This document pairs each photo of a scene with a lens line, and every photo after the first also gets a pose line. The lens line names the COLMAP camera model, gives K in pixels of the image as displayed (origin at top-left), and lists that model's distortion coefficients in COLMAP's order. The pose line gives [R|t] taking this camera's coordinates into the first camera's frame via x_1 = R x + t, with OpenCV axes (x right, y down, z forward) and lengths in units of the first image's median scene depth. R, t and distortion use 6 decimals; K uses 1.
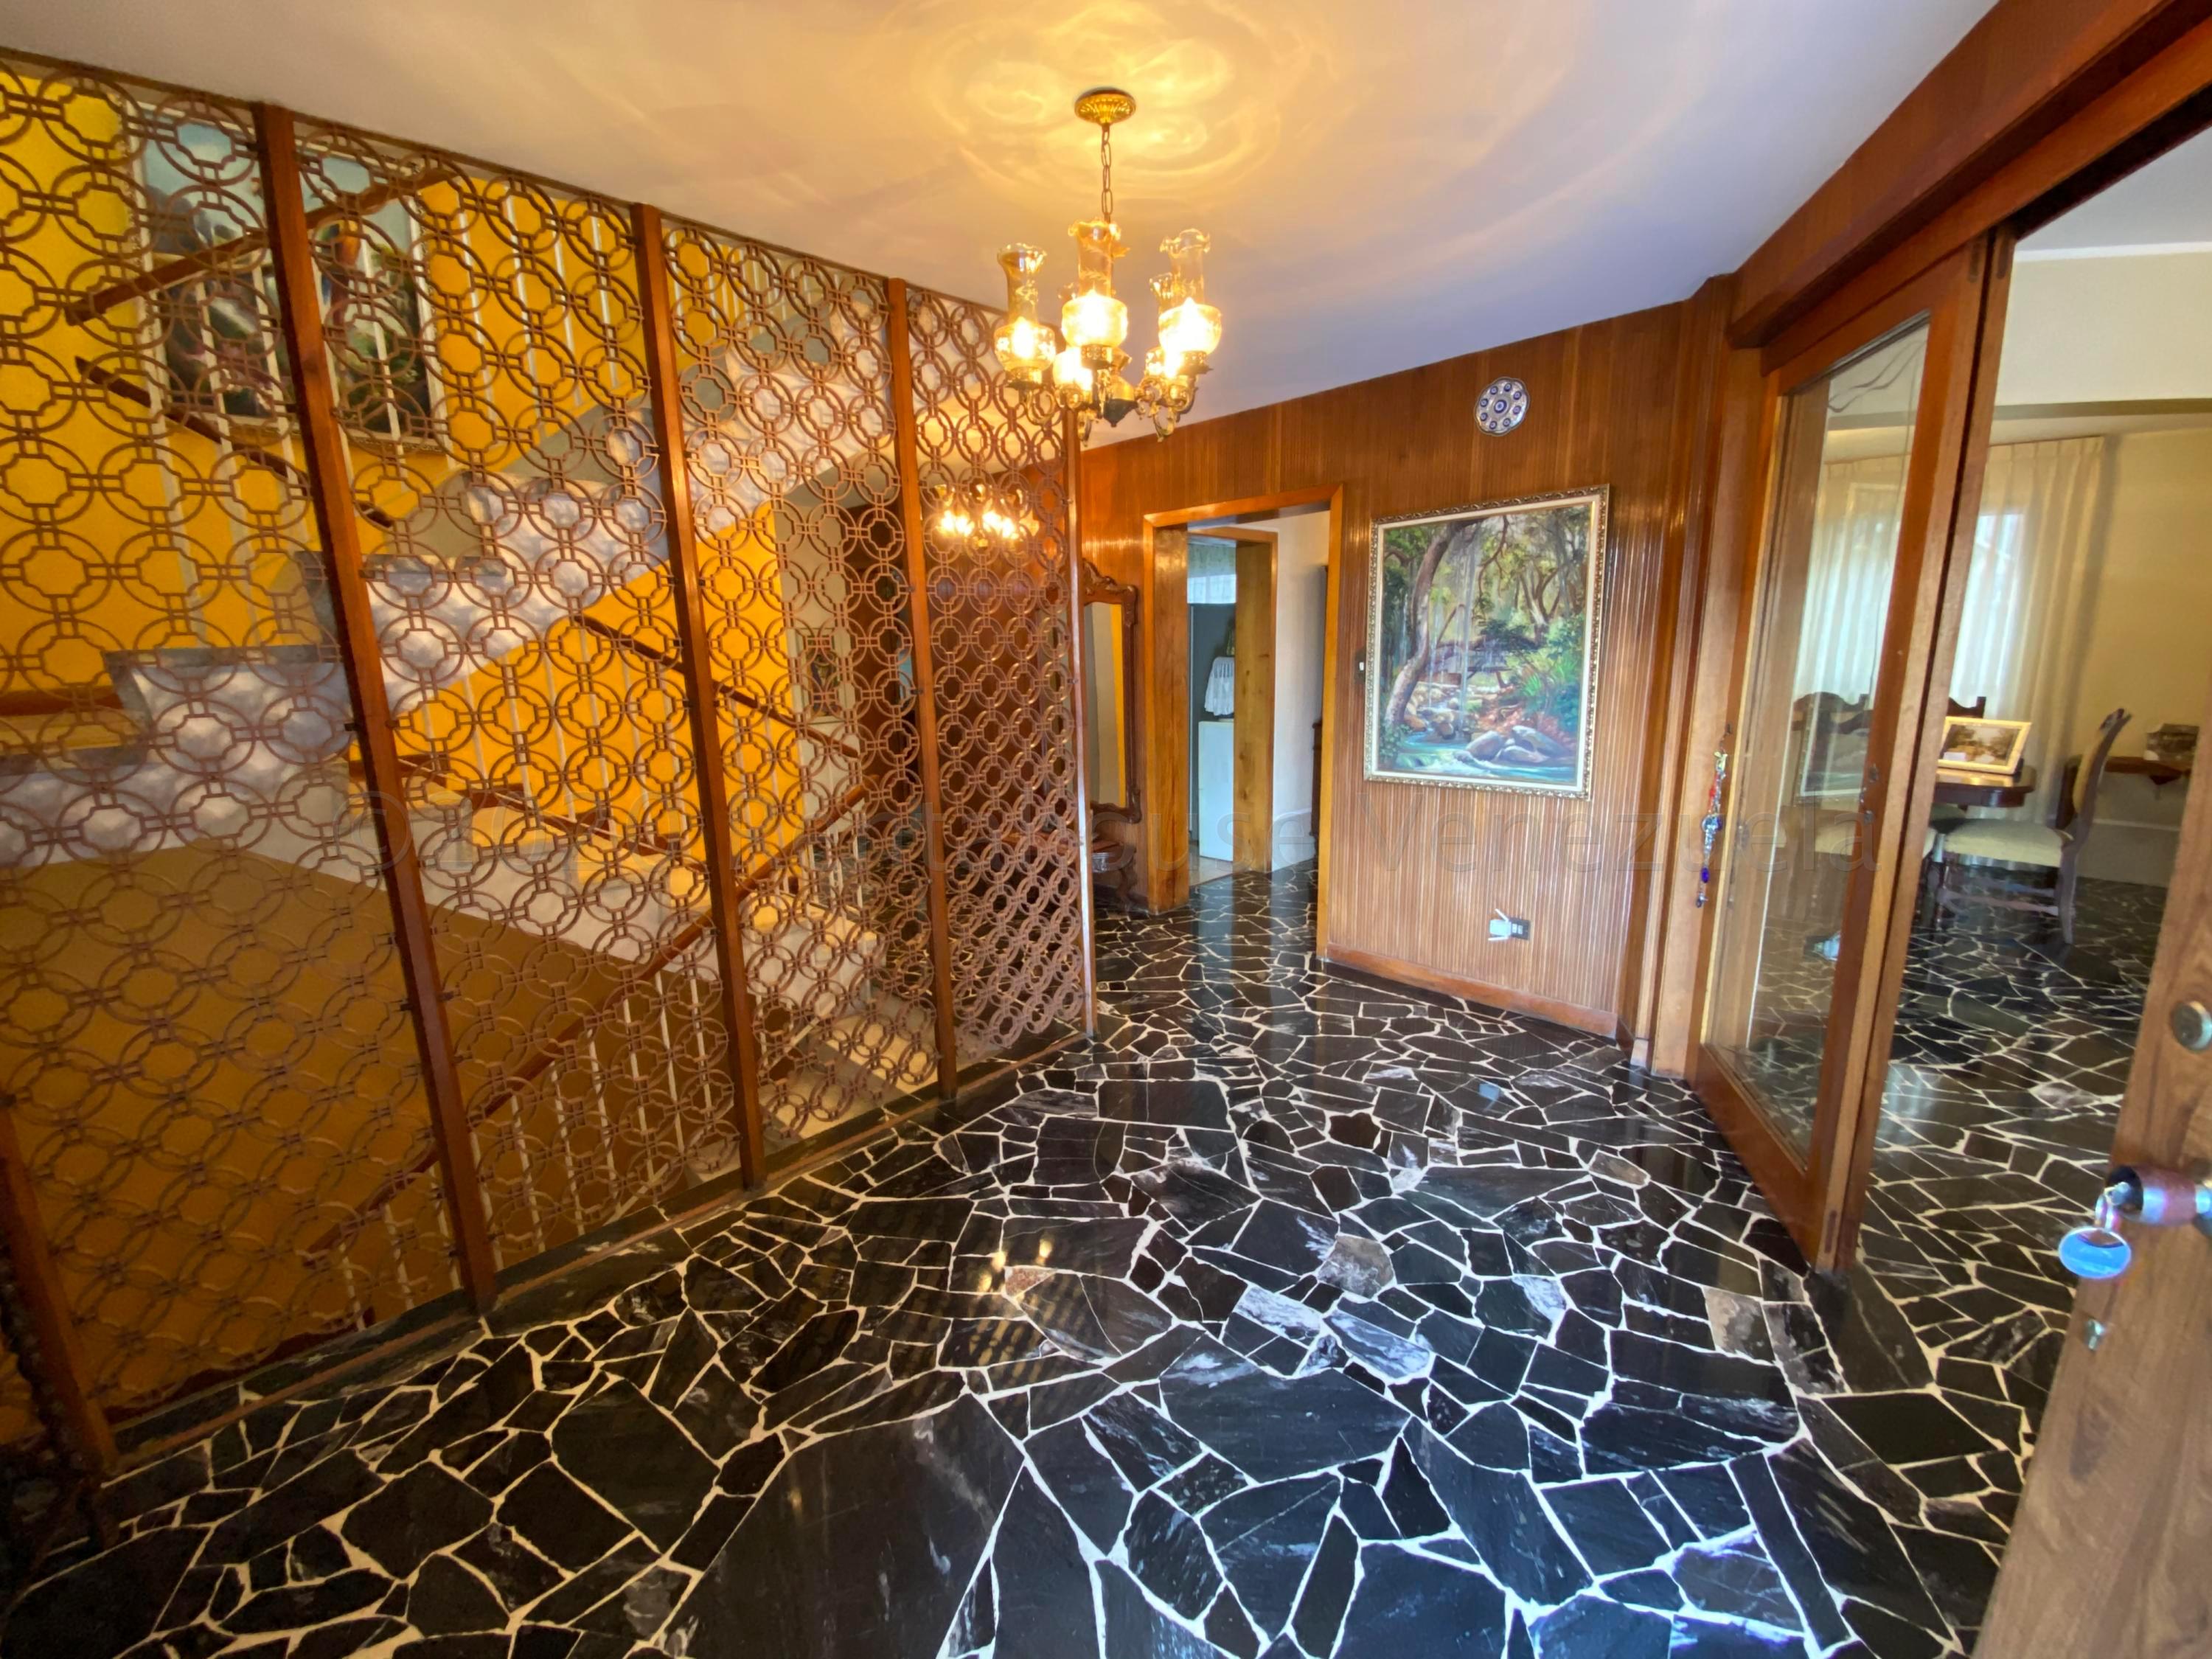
lens RADIAL K [[889.4, 0, 1106.2], [0, 889.4, 826.6], [0, 0, 1]] dist [0.035587, -0.027446]
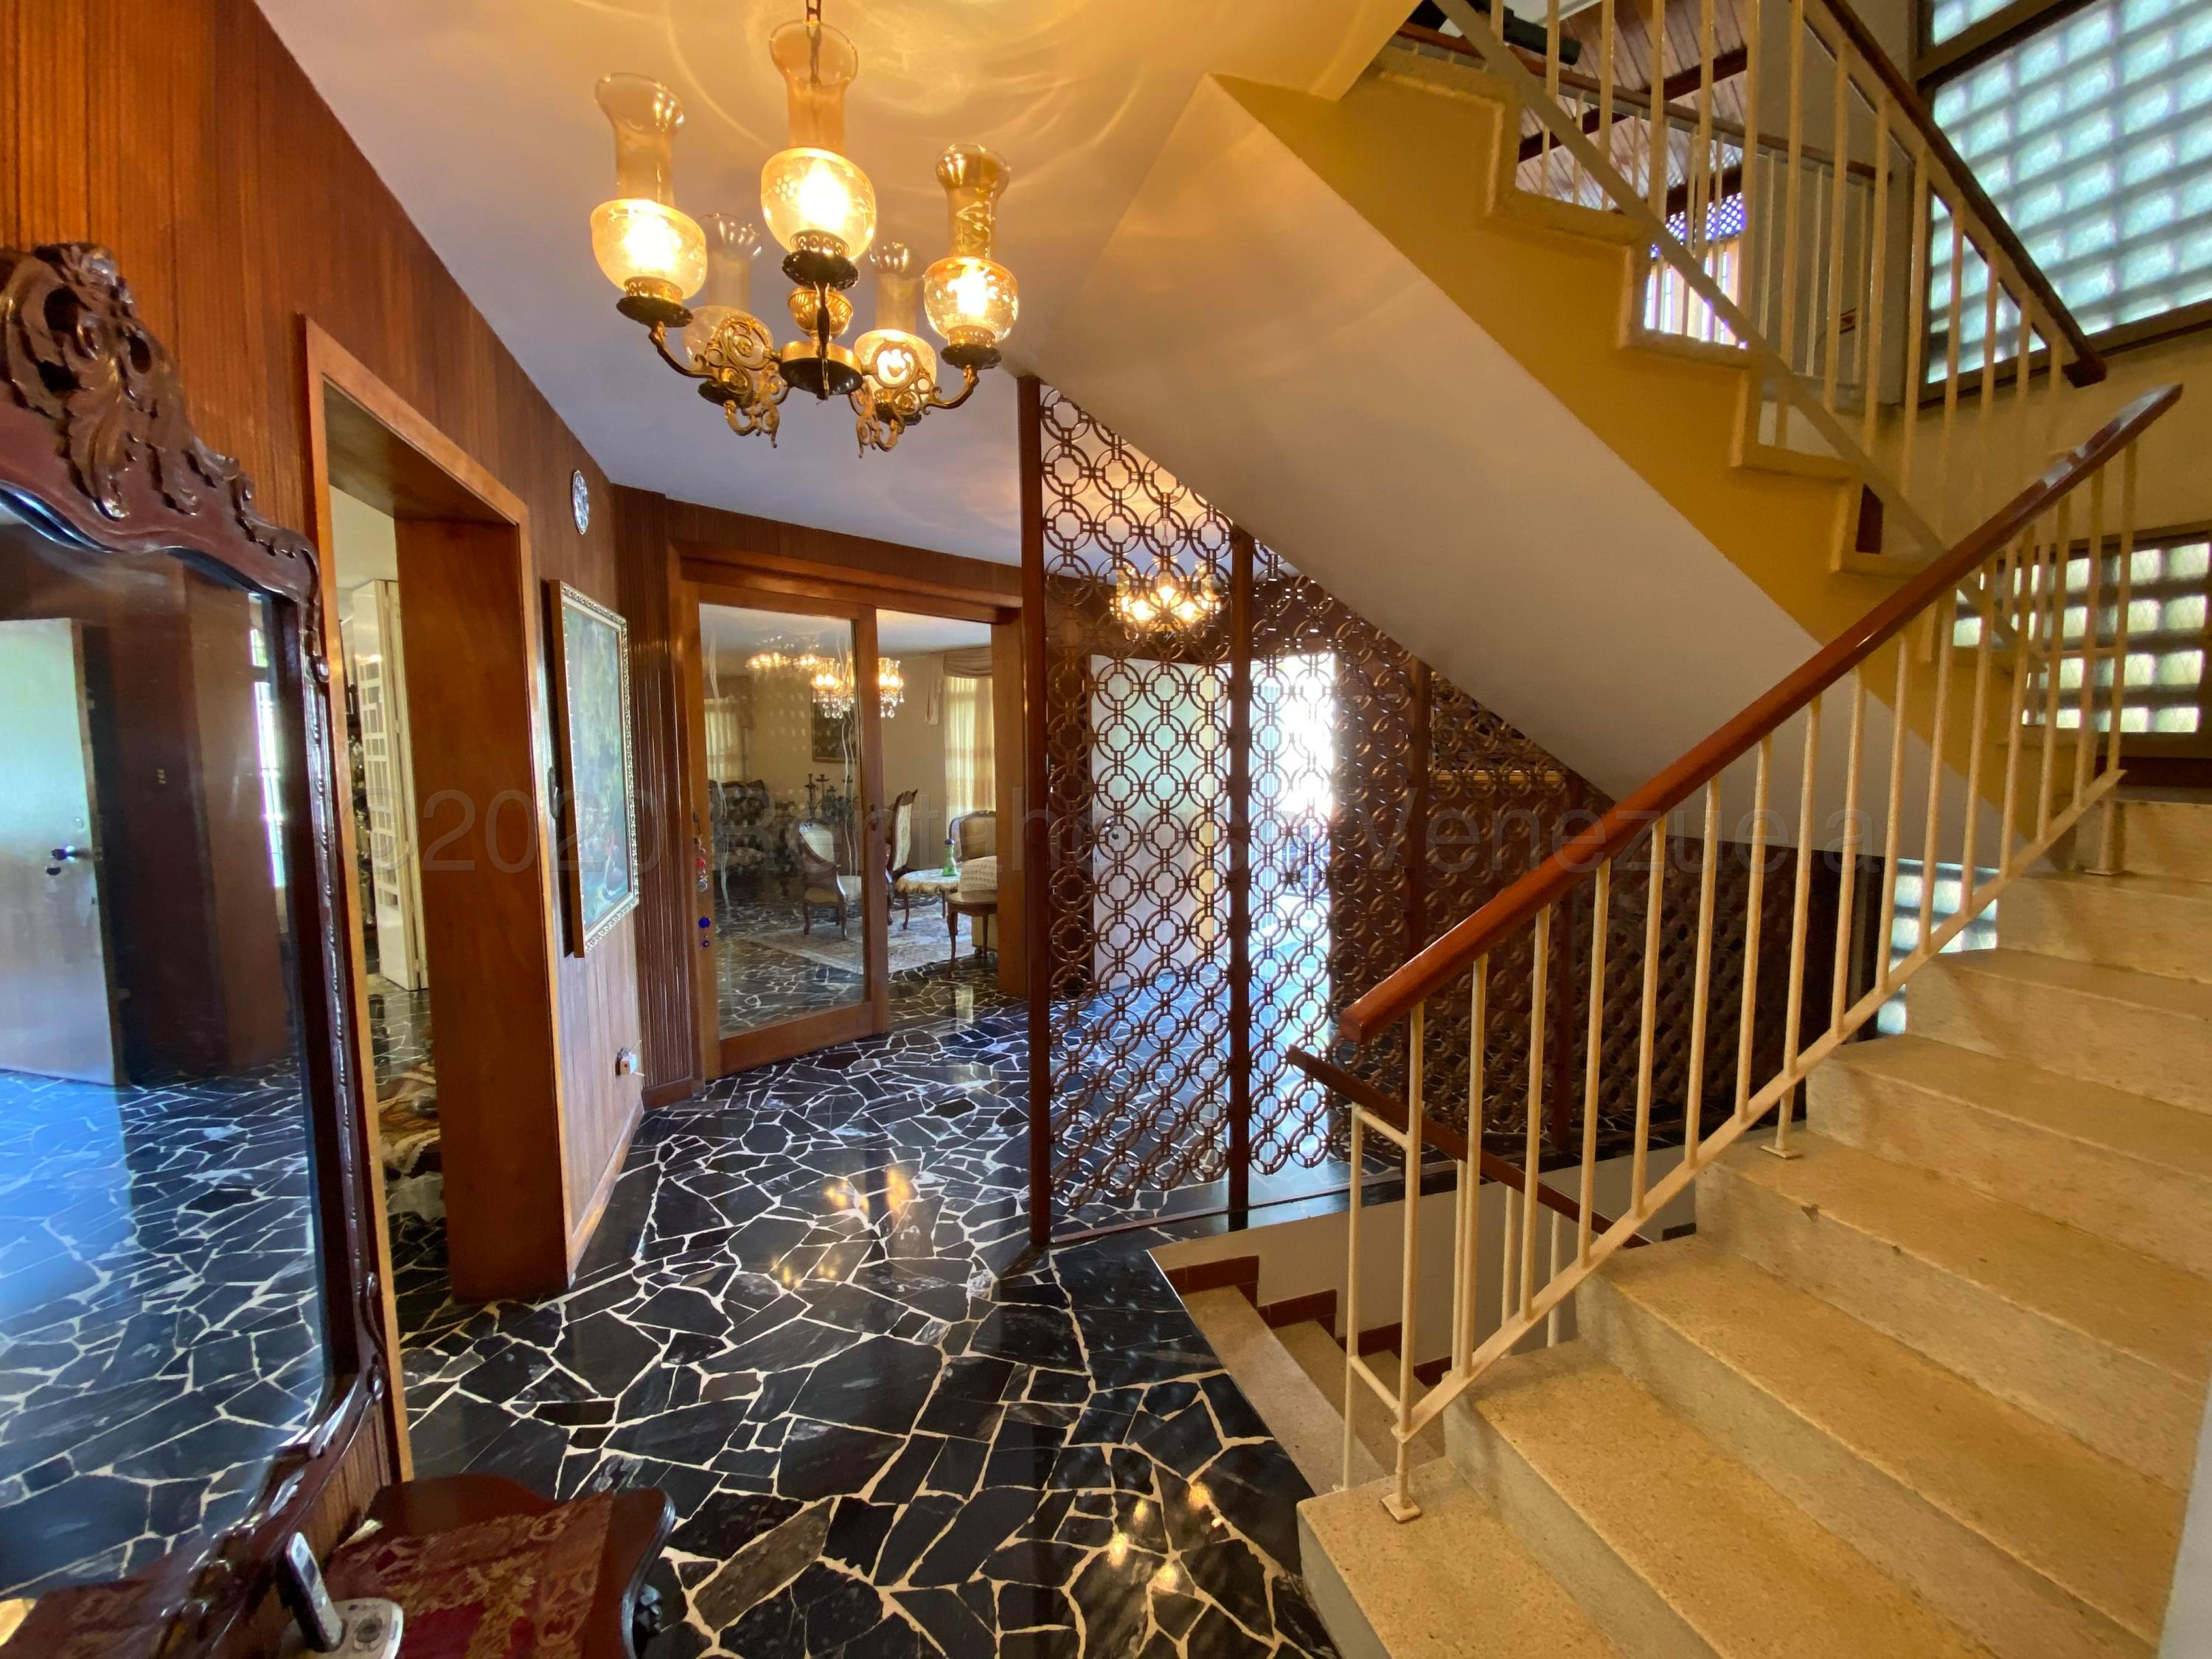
lens RADIAL K [[889.4, 0, 1106.2], [0, 889.4, 826.6], [0, 0, 1]] dist [0.035587, -0.027446]
pose [[-0.900808, -0.009284, 0.434117, -0.460735], [0.113785, 0.959787, 0.256635, -0.349613], [-0.419043, 0.280575, -0.863528, 1.773750]]
